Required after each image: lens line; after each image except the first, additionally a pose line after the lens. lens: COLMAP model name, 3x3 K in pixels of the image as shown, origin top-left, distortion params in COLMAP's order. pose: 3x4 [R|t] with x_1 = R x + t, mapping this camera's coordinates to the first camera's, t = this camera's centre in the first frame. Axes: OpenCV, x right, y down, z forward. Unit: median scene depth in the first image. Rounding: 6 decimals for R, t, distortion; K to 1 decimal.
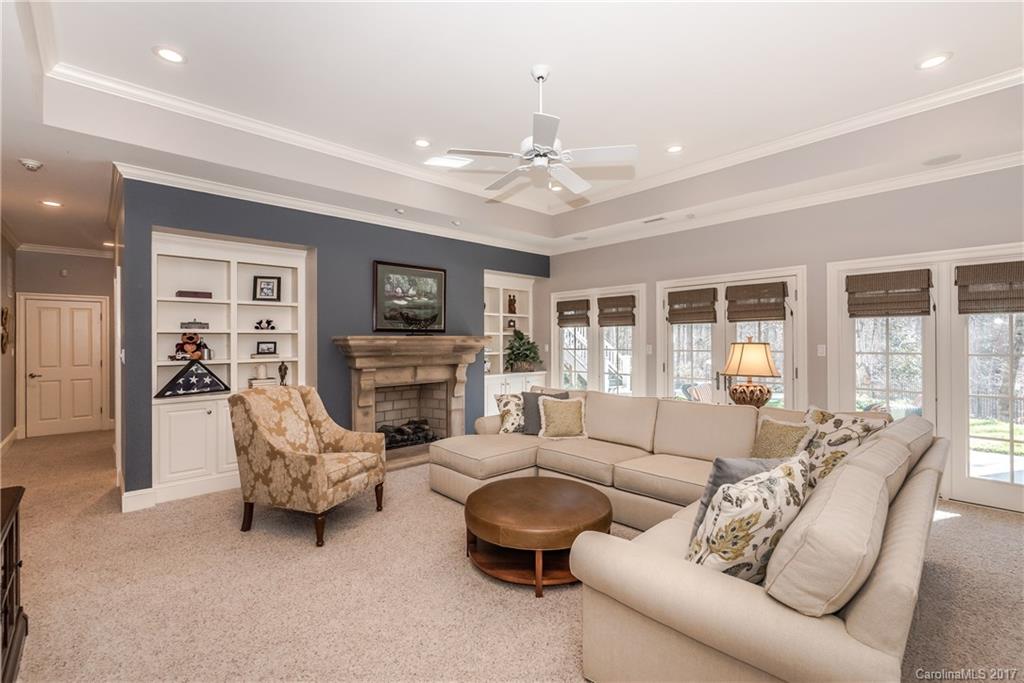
lens RADIAL K [[450.6, 0, 512.9], [0, 450.6, 340.1], [0, 0, 1]] dist [-0.002108, -0.000265]
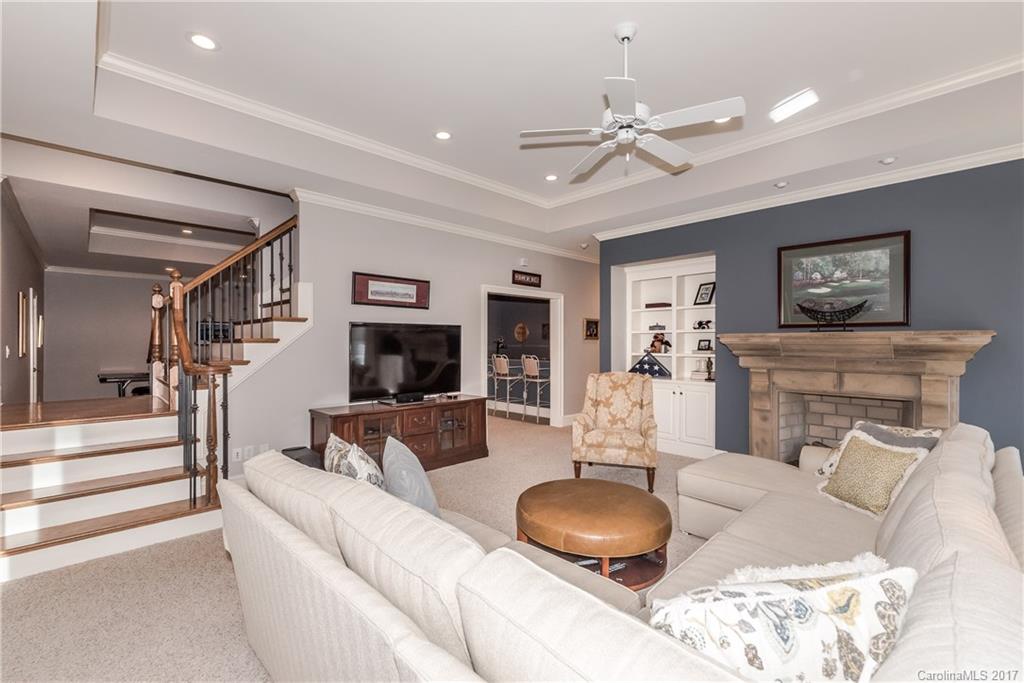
lens RADIAL K [[450.6, 0, 513.2], [0, 450.6, 341.8], [0, 0, 1]] dist [-0.002108, -0.000265]
pose [[0.005436, 0.002909, -0.999981, 0.596905], [-0.001578, 0.999995, 0.002900, 0.006265], [0.999984, 0.001562, 0.005441, 0.493802]]
